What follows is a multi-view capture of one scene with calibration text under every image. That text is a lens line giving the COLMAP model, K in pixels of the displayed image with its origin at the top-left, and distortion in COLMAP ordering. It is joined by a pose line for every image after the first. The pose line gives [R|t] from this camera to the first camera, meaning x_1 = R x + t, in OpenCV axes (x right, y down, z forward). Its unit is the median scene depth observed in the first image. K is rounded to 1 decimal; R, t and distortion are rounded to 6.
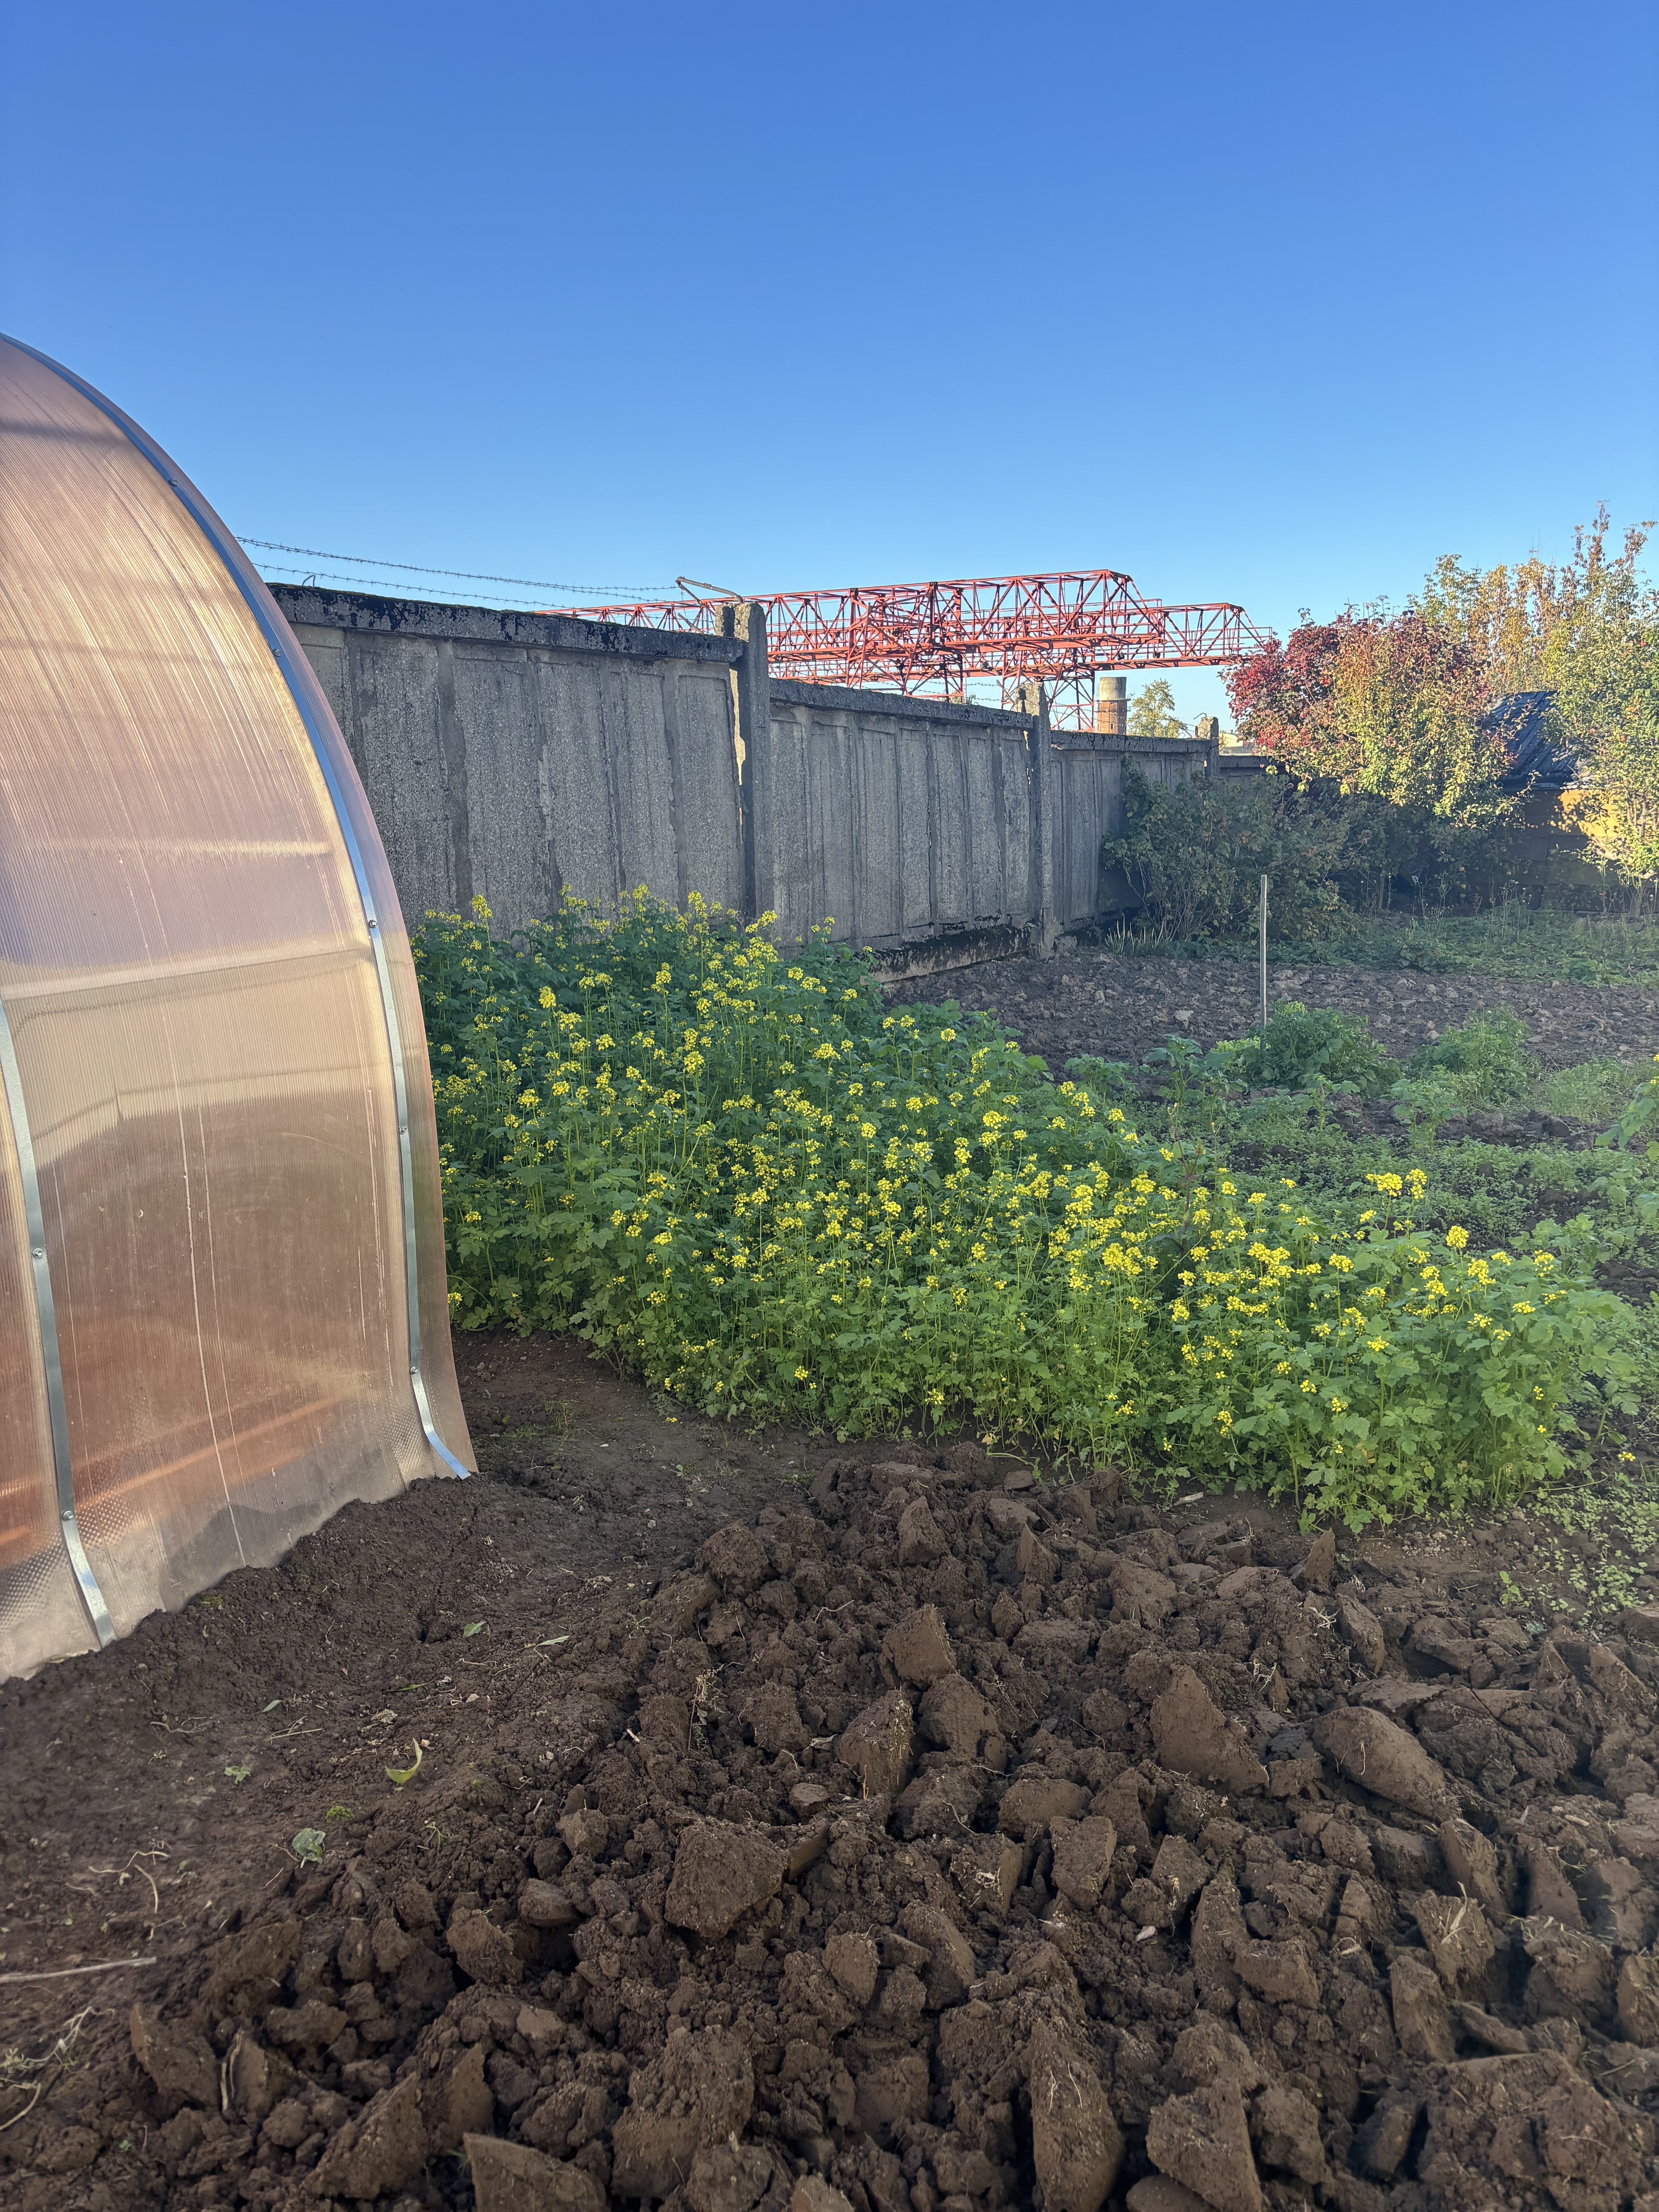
lens RADIAL K [[1690.0, 0, 831.1], [0, 1690.0, 1104.1], [0, 0, 1]] dist [0.002155, -0.000277]
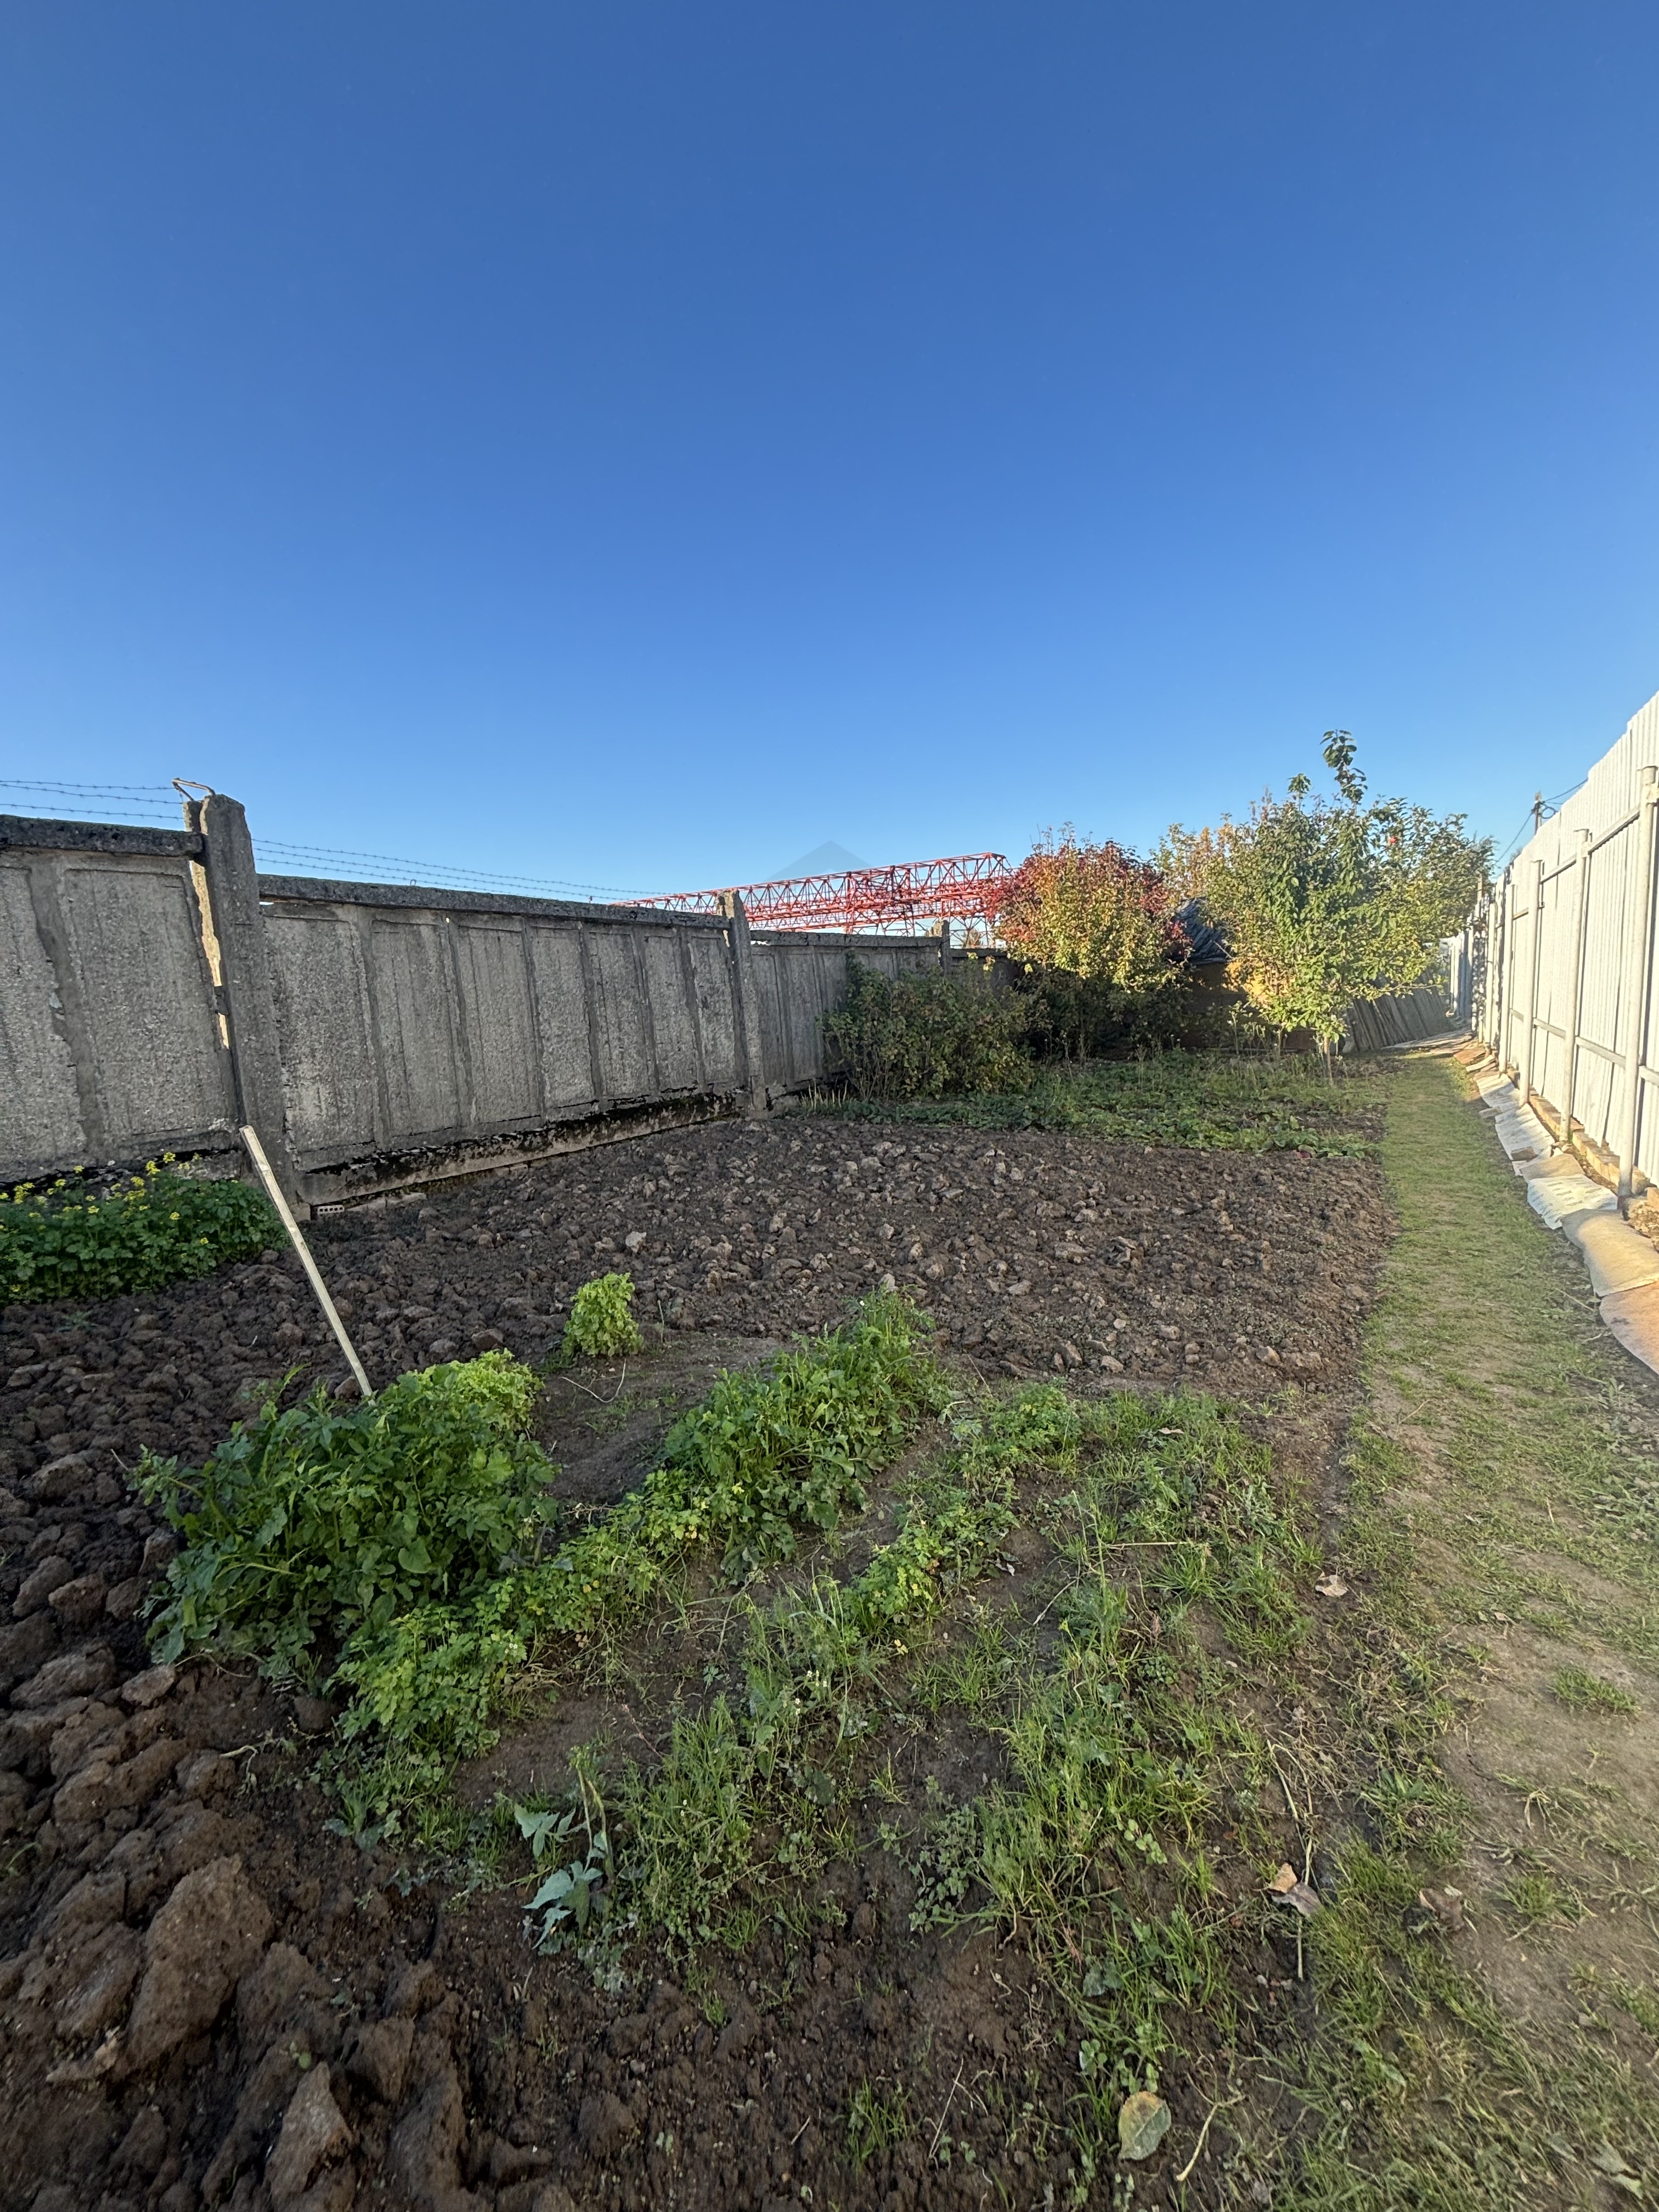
lens RADIAL K [[885.2, 0, 829.1], [0, 885.2, 1111.9], [0, 0, 1]] dist [-0.002691, -0.000223]
pose [[0.996842, -0.034299, -0.071624, 0.185698], [0.031182, 0.998536, -0.044192, -0.050416], [0.073035, 0.041819, 0.996452, 0.312096]]
